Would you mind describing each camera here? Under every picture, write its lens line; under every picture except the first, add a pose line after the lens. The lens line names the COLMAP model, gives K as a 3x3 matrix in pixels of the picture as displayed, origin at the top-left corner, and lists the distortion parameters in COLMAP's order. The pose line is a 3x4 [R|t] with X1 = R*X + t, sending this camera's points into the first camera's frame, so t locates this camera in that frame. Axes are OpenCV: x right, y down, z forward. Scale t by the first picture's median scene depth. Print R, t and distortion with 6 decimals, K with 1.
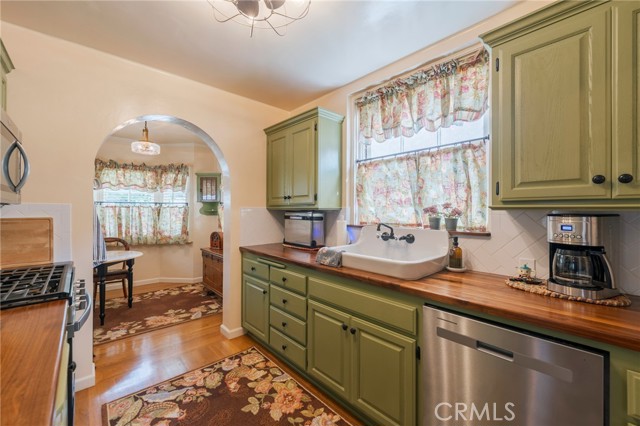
lens RADIAL K [[257.5, 0, 317.0], [0, 257.5, 210.5], [0, 0, 1]] dist [-0.002331, -0.000961]
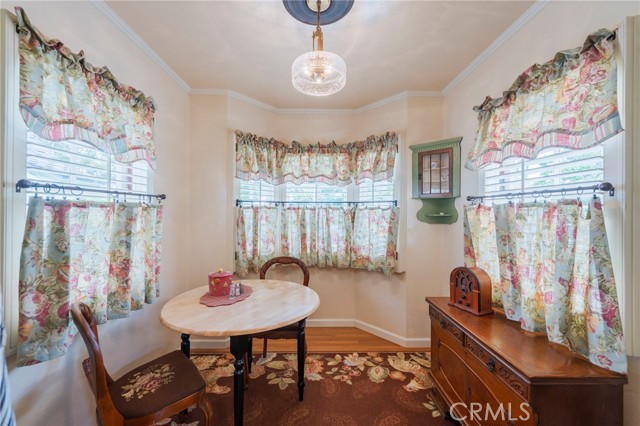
lens RADIAL K [[257.5, 0, 330.9], [0, 257.5, 209.6], [0, 0, 1]] dist [-0.002331, -0.000961]
pose [[0.780520, -0.006134, -0.625100, -0.421433], [-0.001660, 0.999928, -0.011885, -0.005654], [0.625128, 0.010314, 0.780454, 0.756252]]
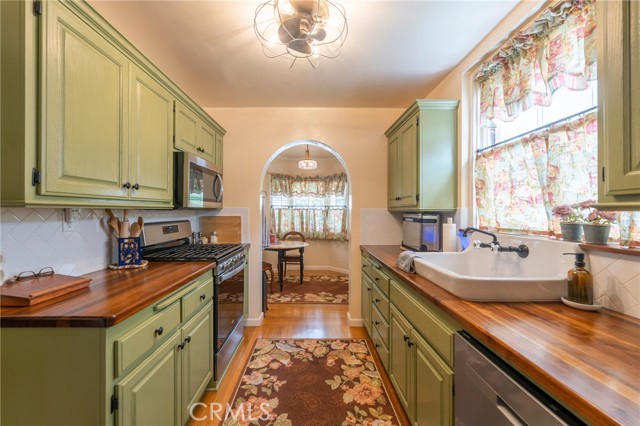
lens RADIAL K [[257.5, 0, 313.2], [0, 257.5, 210.6], [0, 0, 1]] dist [-0.002331, -0.000961]
pose [[0.741006, -0.002869, -0.671493, 0.272502], [-0.001783, 0.999979, -0.006240, 0.001216], [0.671496, 0.005822, 0.740985, 0.049633]]
